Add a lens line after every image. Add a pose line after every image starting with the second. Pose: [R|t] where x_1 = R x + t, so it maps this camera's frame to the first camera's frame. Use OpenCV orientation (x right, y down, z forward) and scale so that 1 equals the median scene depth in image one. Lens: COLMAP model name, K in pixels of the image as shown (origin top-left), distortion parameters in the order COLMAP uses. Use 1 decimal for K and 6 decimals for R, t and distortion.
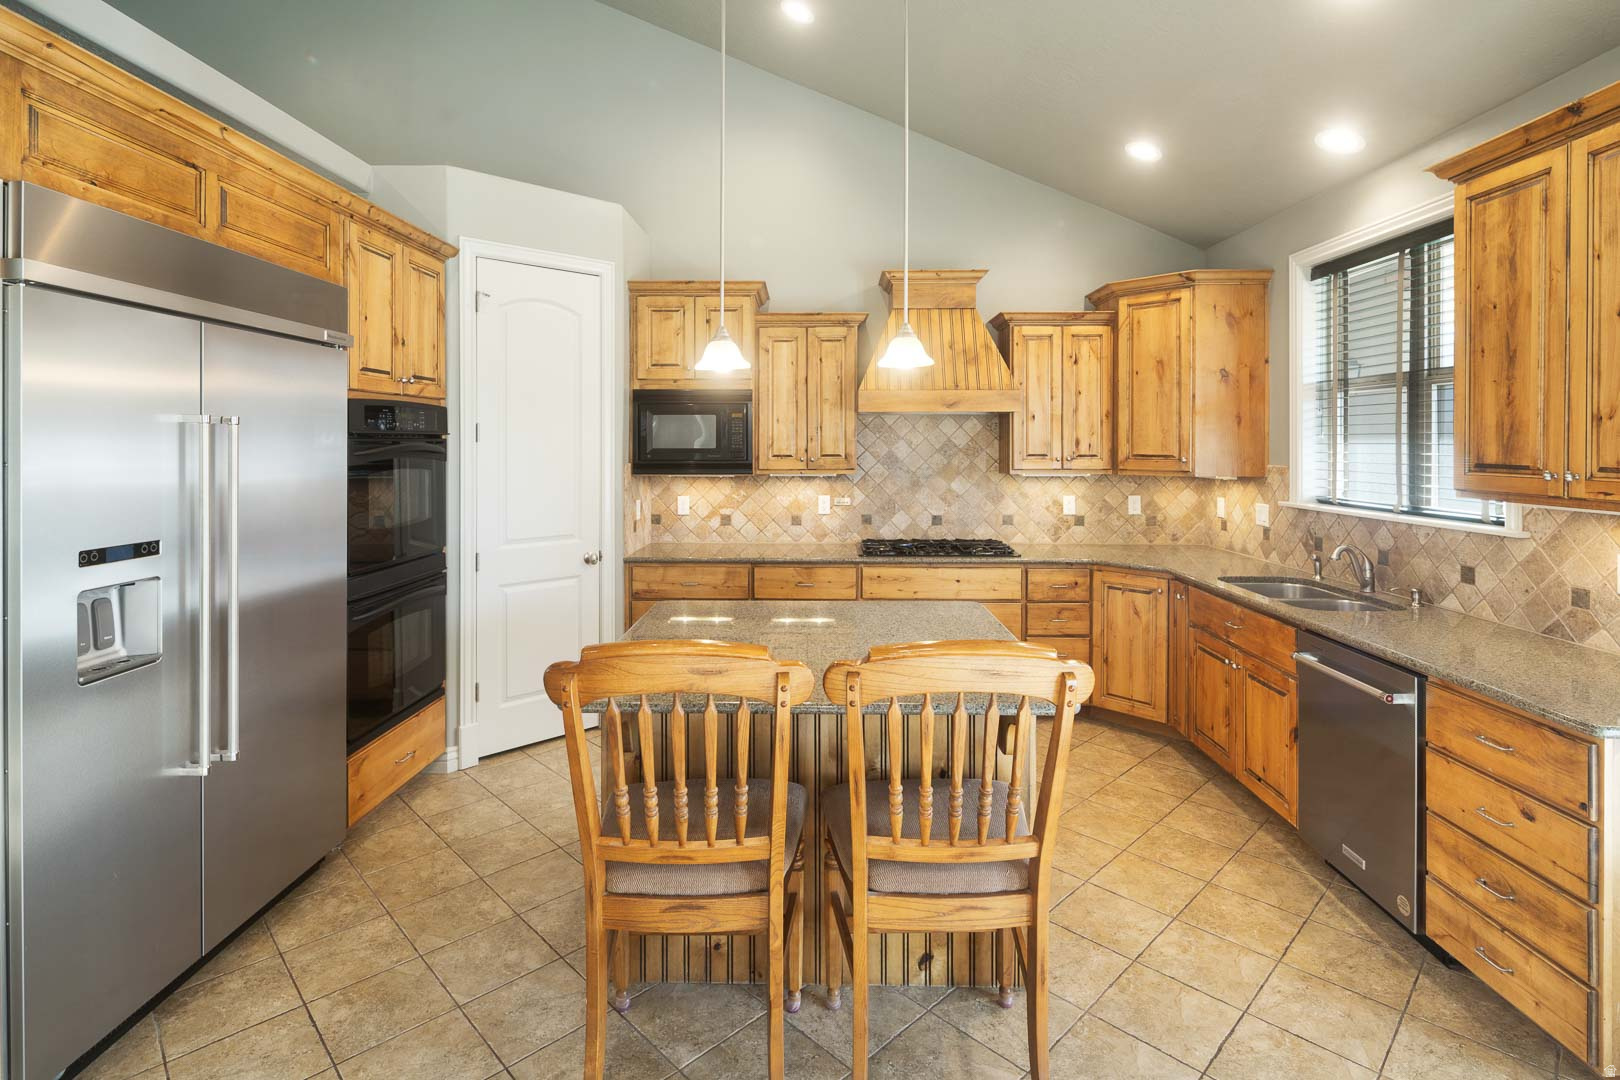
lens RADIAL K [[795.4, 0, 795.6], [0, 795.4, 446.7], [0, 0, 1]] dist [0.000210, -0.001539]
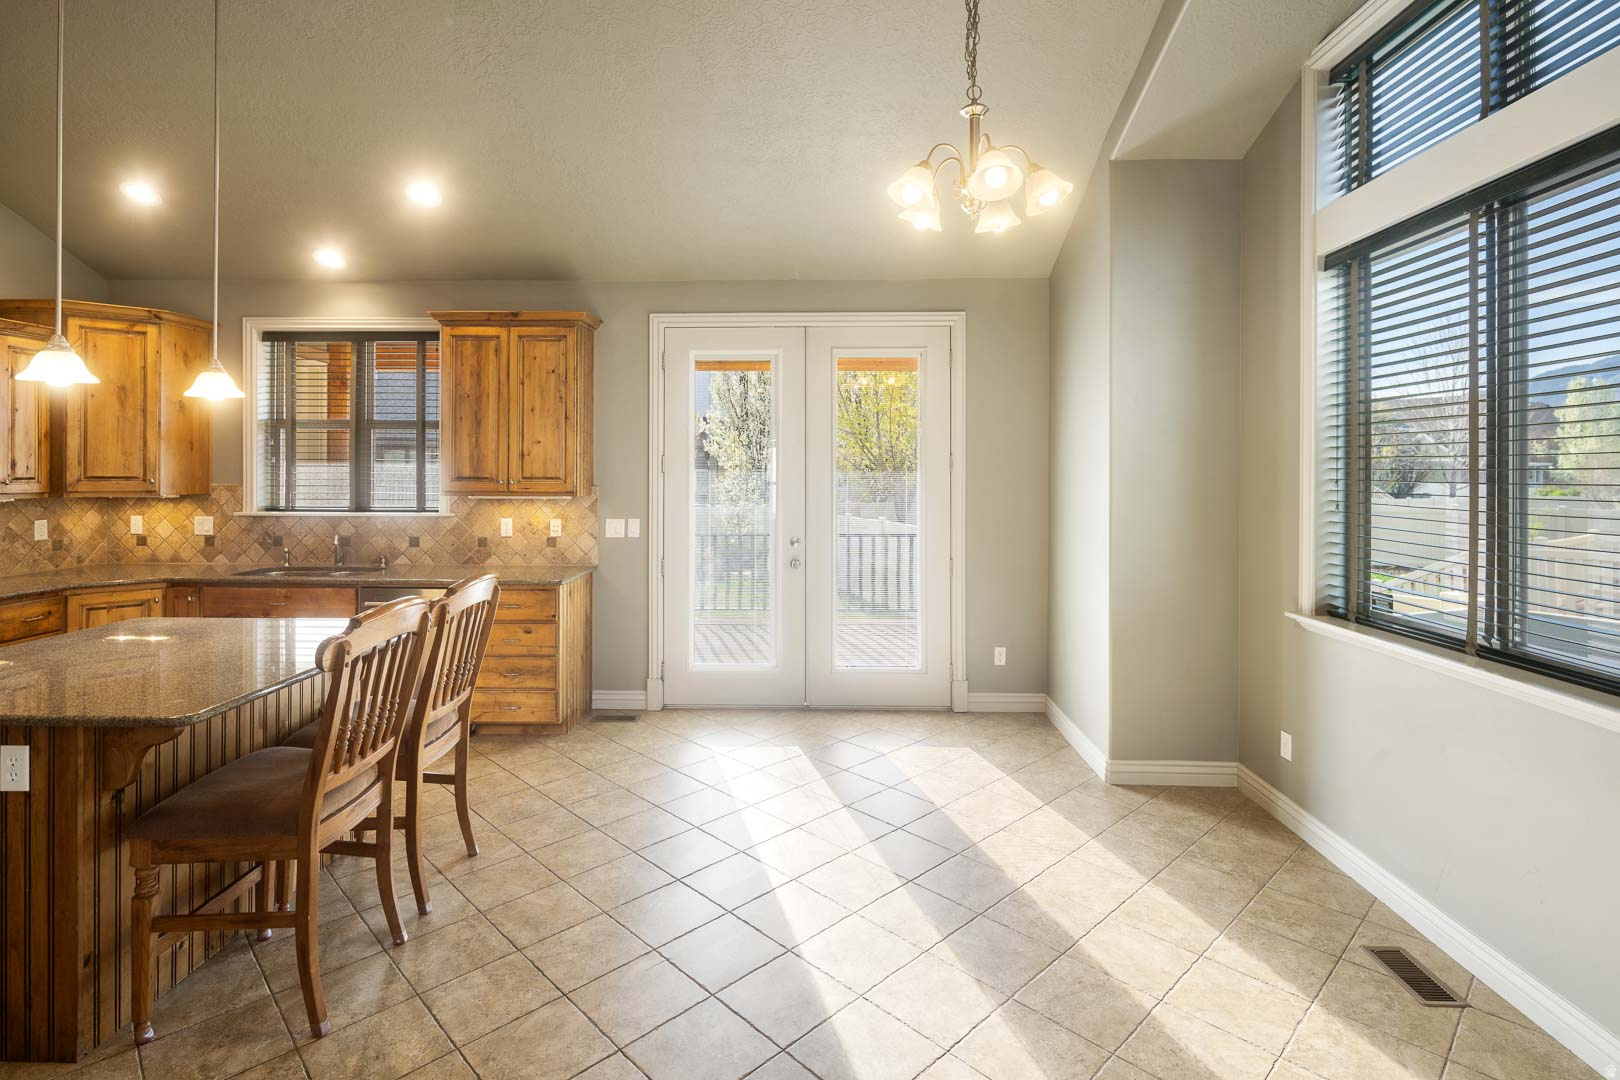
lens RADIAL K [[795.4, 0, 813.5], [0, 795.4, 467.4], [0, 0, 1]] dist [0.000210, -0.001539]
pose [[-0.006814, -0.000049, 0.999977, -0.663188], [0.002418, 0.999997, 0.000065, 0.000309], [-0.999974, 0.002418, -0.006813, 0.102610]]
